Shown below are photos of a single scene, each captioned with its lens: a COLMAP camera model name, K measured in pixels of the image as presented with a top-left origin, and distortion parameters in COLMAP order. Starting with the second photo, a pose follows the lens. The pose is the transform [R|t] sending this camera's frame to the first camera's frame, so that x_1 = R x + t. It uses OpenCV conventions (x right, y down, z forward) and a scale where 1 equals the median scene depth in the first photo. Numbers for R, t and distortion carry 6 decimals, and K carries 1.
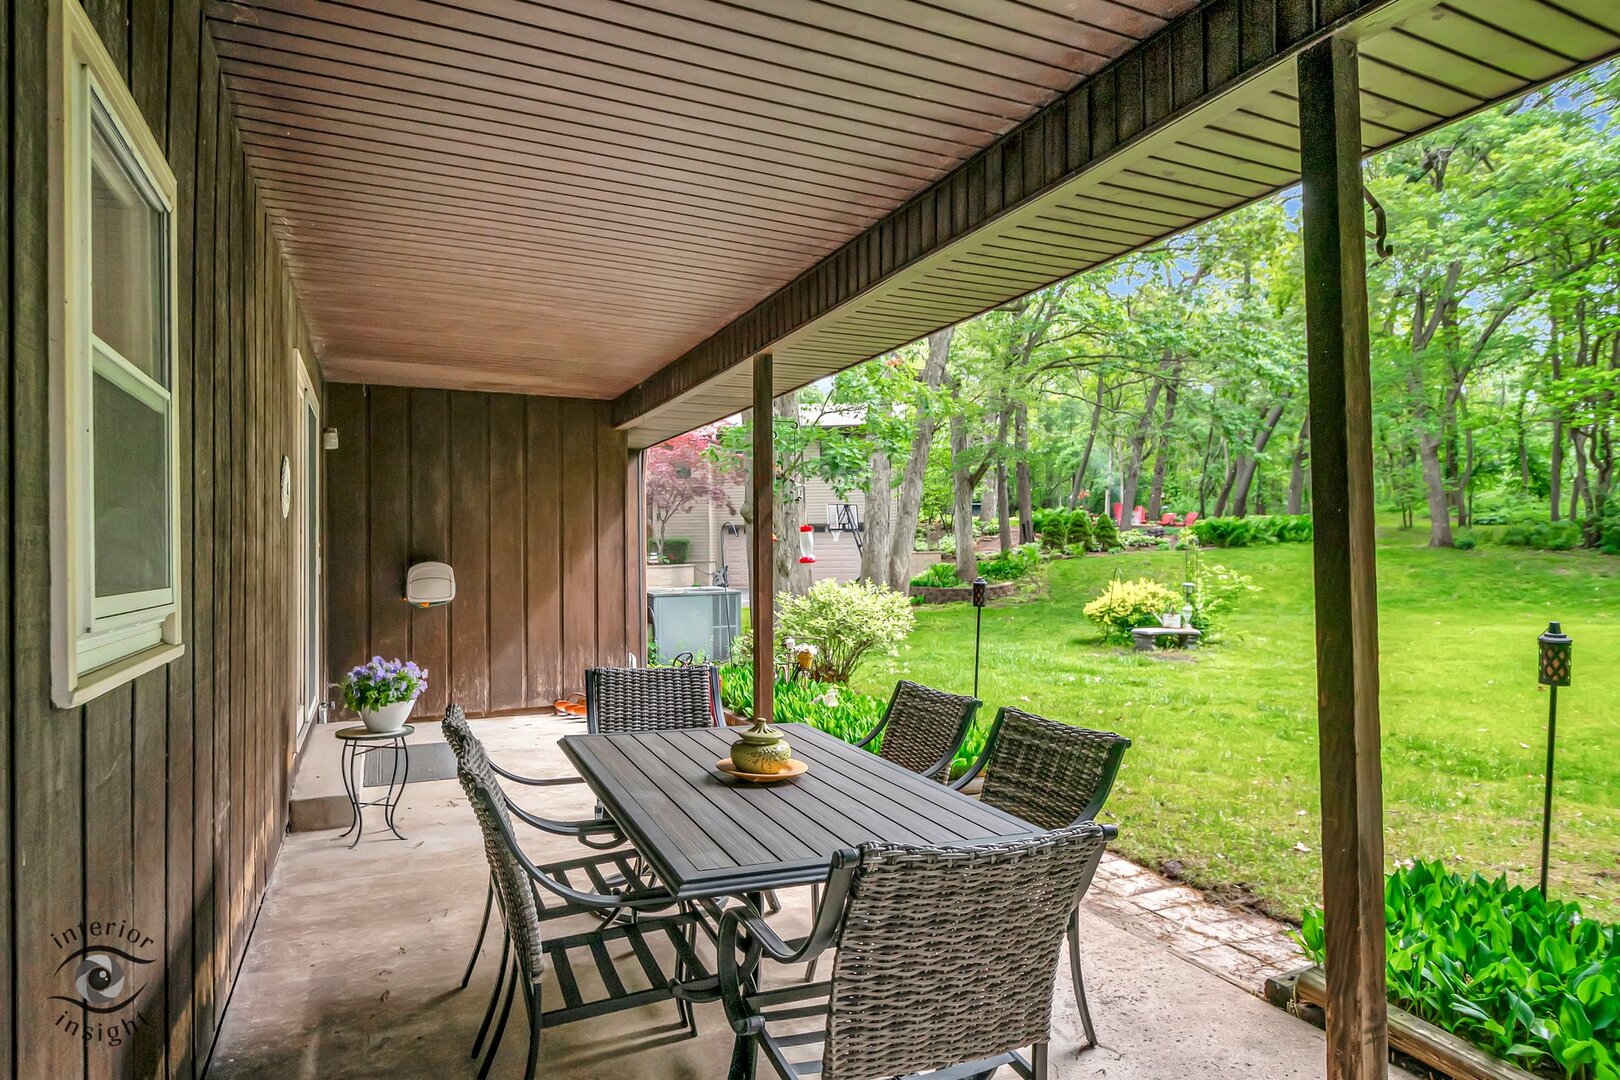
lens RADIAL K [[857.9, 0, 810.0], [0, 857.9, 540.0], [0, 0, 1]] dist [-0.001283, -0.001364]
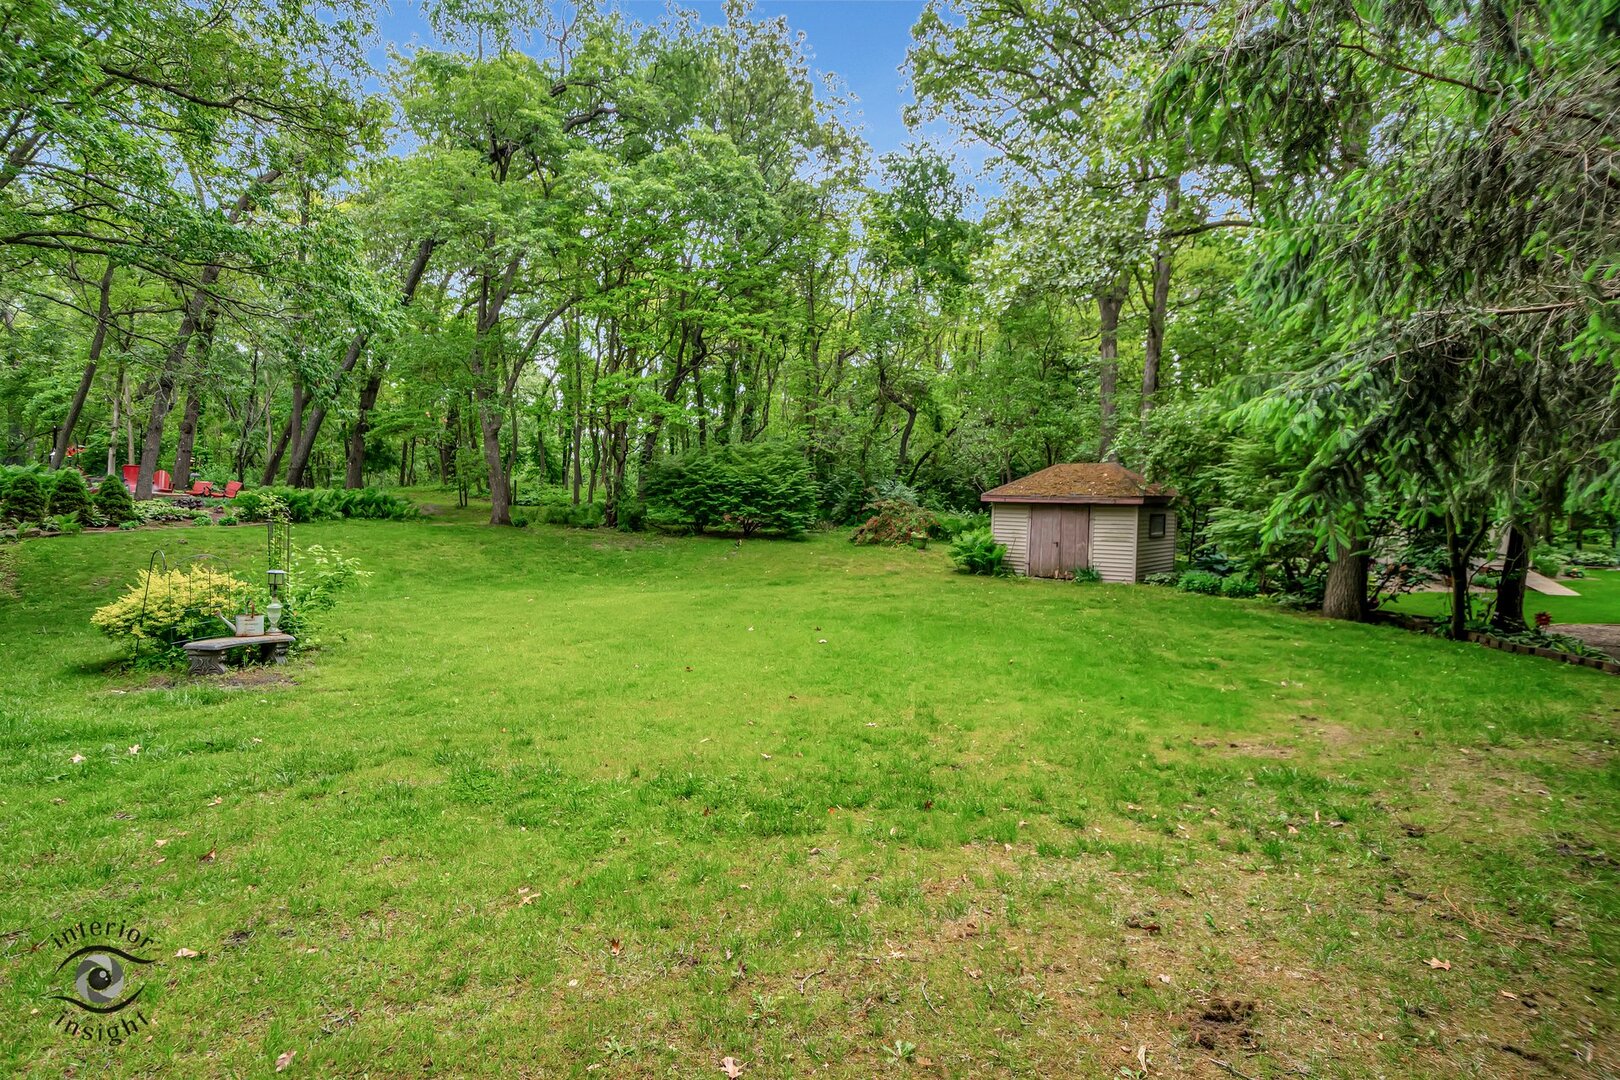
lens RADIAL K [[857.9, 0, 810.0], [0, 857.9, 540.0], [0, 0, 1]] dist [-0.001283, -0.001364]
pose [[0.522128, -0.005869, 0.852847, 0.040815], [-0.016956, 0.999707, 0.017260, 0.003307], [-0.852699, -0.023473, 0.521875, 0.154549]]
